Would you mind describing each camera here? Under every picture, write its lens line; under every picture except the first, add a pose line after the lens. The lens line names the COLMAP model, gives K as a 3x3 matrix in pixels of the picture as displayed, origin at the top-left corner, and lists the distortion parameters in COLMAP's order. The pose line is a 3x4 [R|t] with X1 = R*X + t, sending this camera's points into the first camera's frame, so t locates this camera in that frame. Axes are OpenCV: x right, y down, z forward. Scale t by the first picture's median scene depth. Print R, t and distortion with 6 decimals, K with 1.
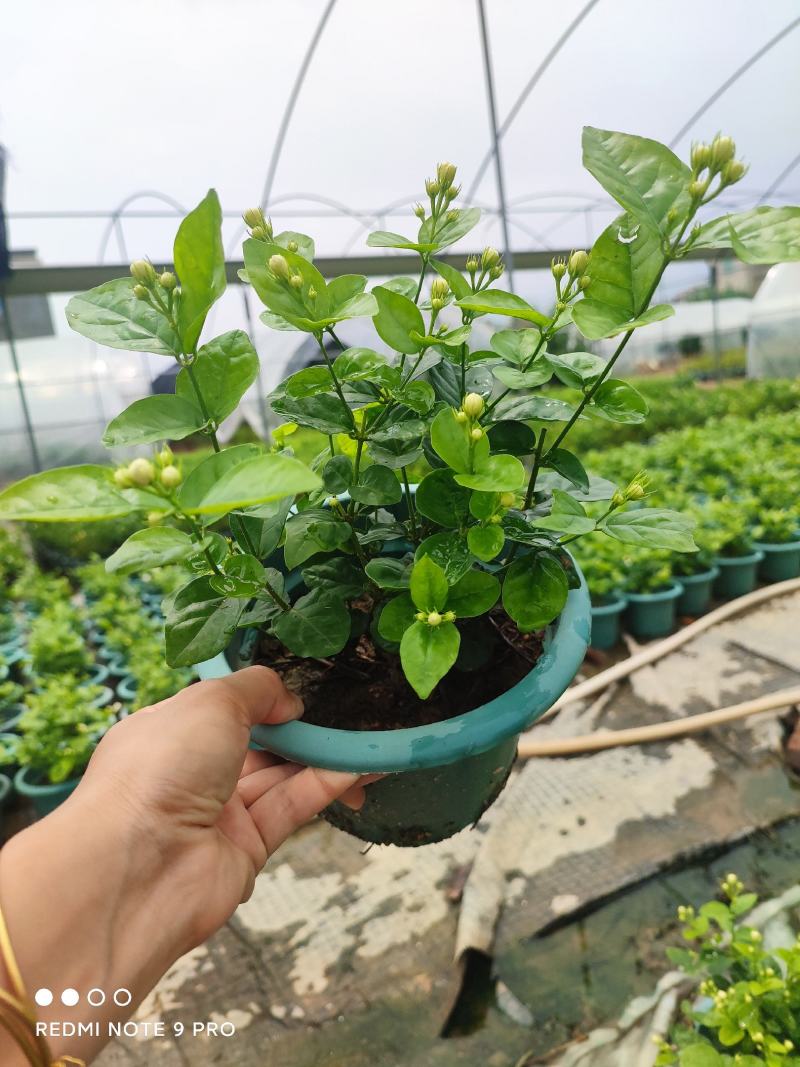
lens RADIAL K [[784.3, 0, 402.7], [0, 784.3, 521.6], [0, 0, 1]] dist [-0.005213, -0.007344]
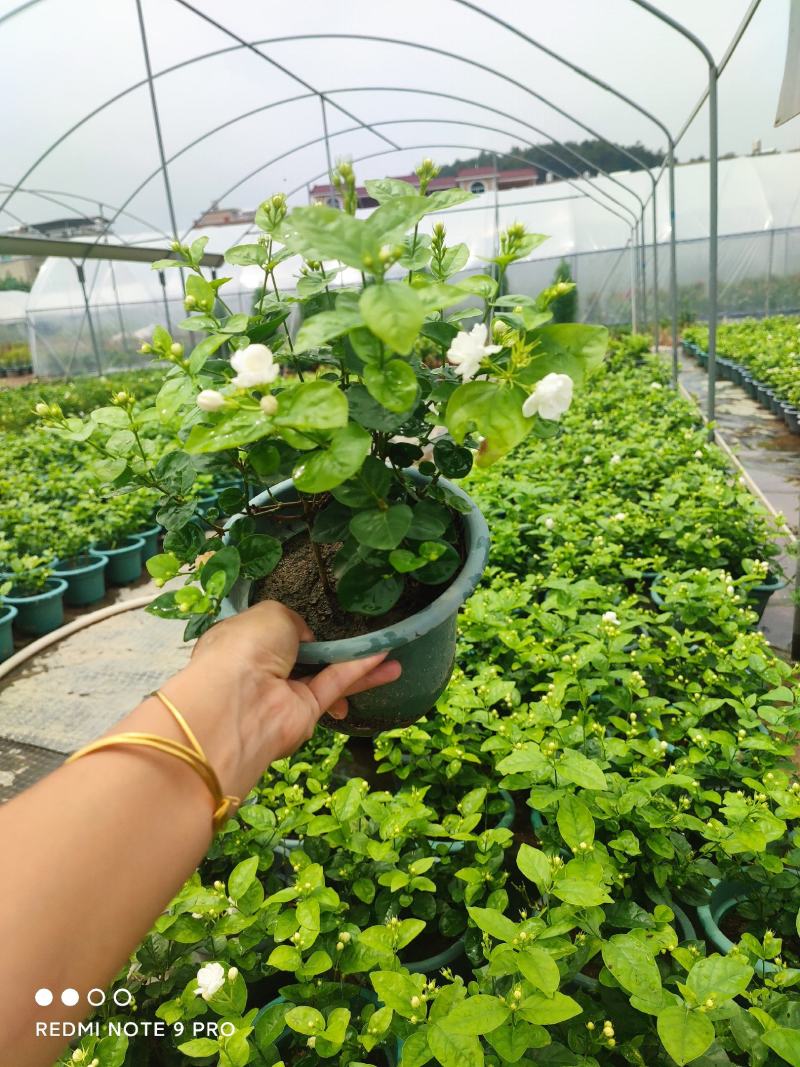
lens RADIAL K [[771.0, 0, 402.4], [0, 771.0, 532.2], [0, 0, 1]] dist [0.003516, -0.009284]
pose [[0.675542, -0.139763, 0.723954, 0.180094], [0.118286, 0.989696, 0.080690, -0.086519], [-0.727771, 0.031124, 0.685113, 0.106195]]
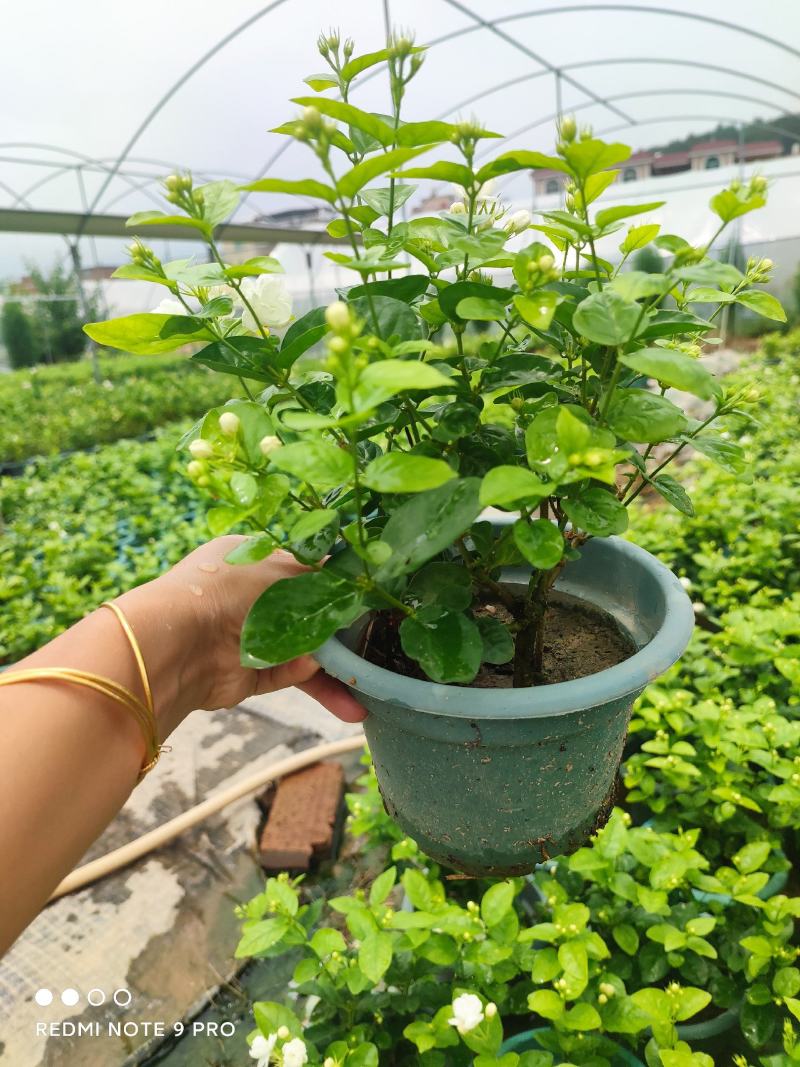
lens RADIAL K [[777.2, 0, 400.0], [0, 777.2, 533.5], [0, 0, 1]] dist [-0.002543, -0.014533]
pose [[0.840072, -0.095453, 0.534010, 0.166626], [0.066209, 0.995079, 0.073712, -0.093621], [-0.538419, -0.026567, 0.842259, 0.172897]]
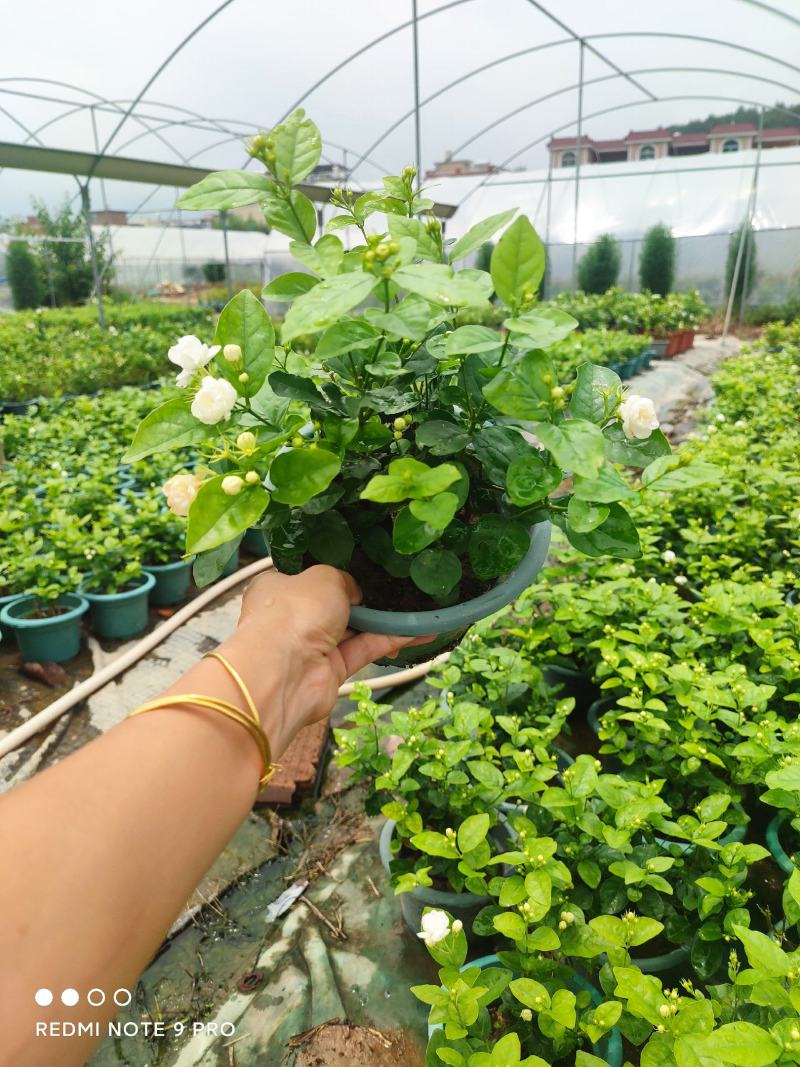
lens RADIAL K [[771.0, 0, 402.4], [0, 771.0, 532.2], [0, 0, 1]] dist [0.003516, -0.009284]
pose [[0.838446, -0.065861, 0.540990, 0.153074], [0.004205, 0.993423, 0.114424, -0.083145], [-0.544968, -0.093664, 0.833209, 0.159820]]
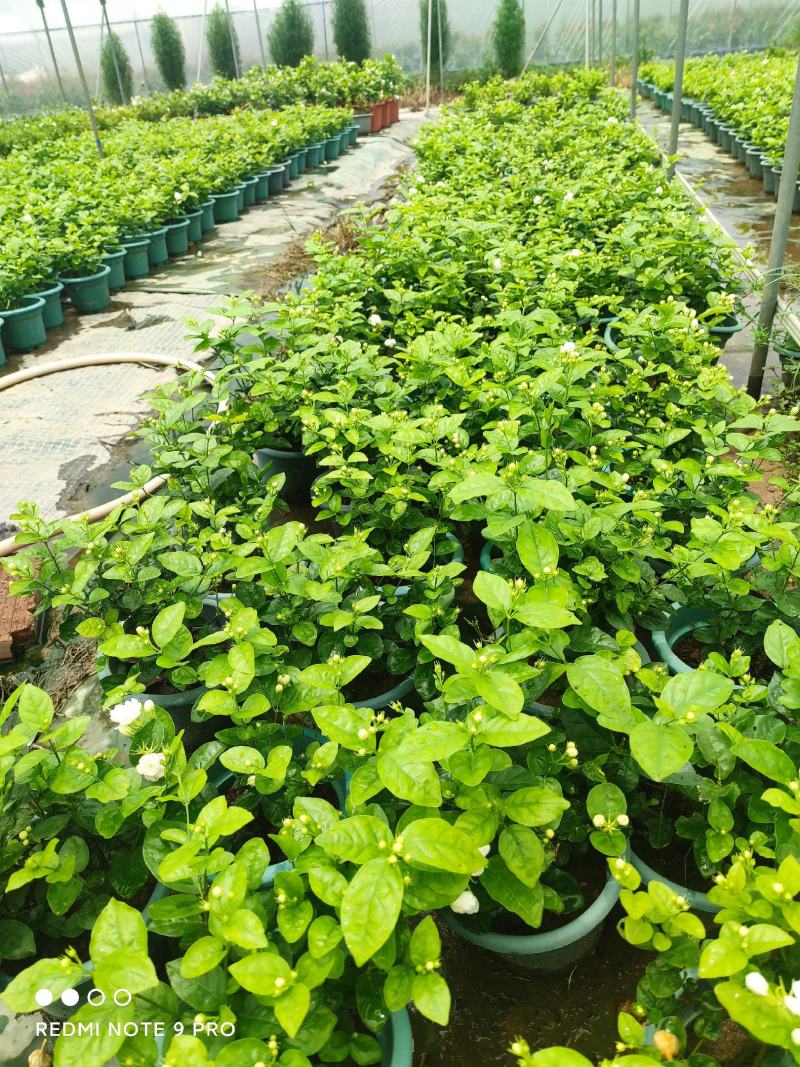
lens RADIAL K [[763.5, 0, 403.4], [0, 763.5, 526.6], [0, 0, 1]] dist [0.007533, -0.000708]
pose [[0.610915, -0.349759, 0.710248, 0.227316], [0.125224, 0.928517, 0.349535, -0.030596], [-0.781730, -0.124596, 0.611043, 0.157348]]
